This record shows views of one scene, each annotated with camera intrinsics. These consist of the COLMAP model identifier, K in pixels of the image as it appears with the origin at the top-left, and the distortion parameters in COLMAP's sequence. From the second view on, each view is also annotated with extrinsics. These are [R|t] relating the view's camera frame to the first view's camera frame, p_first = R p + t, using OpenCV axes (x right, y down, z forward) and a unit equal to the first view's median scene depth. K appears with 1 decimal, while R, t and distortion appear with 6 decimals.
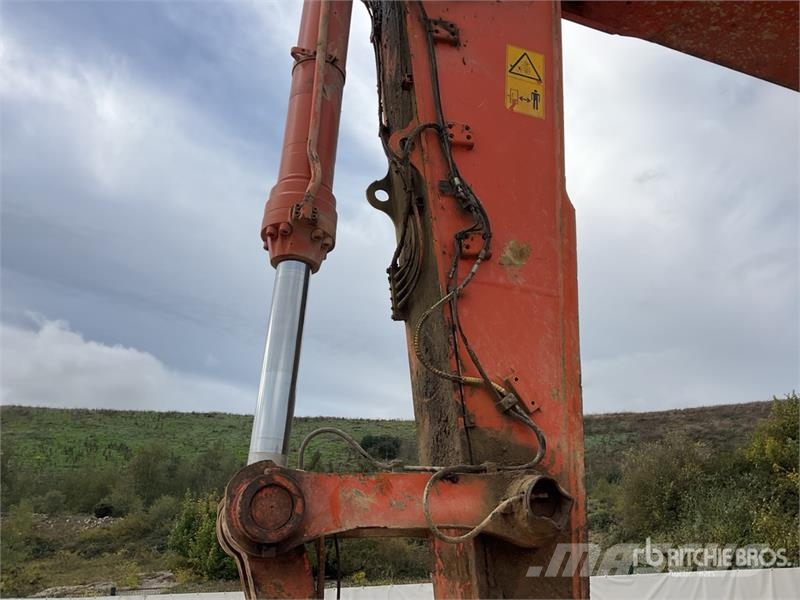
lens RADIAL K [[658.2, 0, 397.7], [0, 658.2, 296.6], [0, 0, 1]] dist [0.094079, -0.176648]
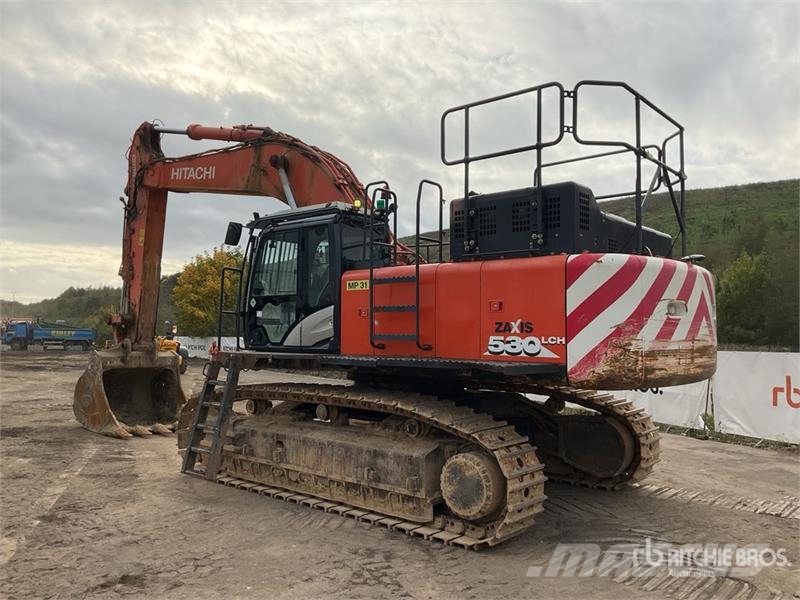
lens RADIAL K [[658.2, 0, 397.7], [0, 658.2, 296.6], [0, 0, 1]] dist [0.094079, -0.176648]
pose [[0.554288, 0.003313, -0.832319, 0.238895], [0.275711, 0.942803, 0.187365, -0.013674], [0.785333, -0.333334, 0.521671, -0.010212]]
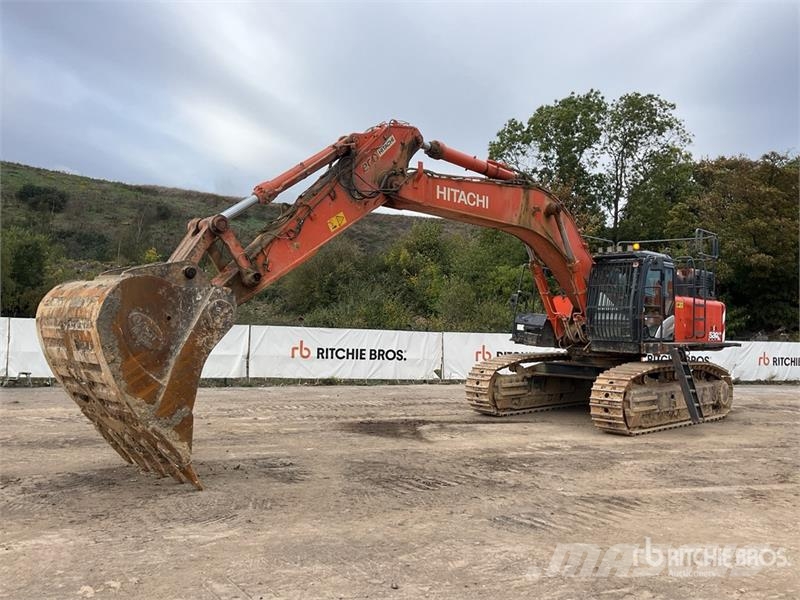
lens RADIAL K [[656.5, 0, 389.0], [0, 656.5, 333.9], [0, 0, 1]] dist [0.007454, -0.000400]
pose [[0.872975, 0.069355, 0.482810, -0.072155], [-0.248481, 0.915004, 0.317843, -0.033510], [-0.419729, -0.397438, 0.816009, -0.100896]]
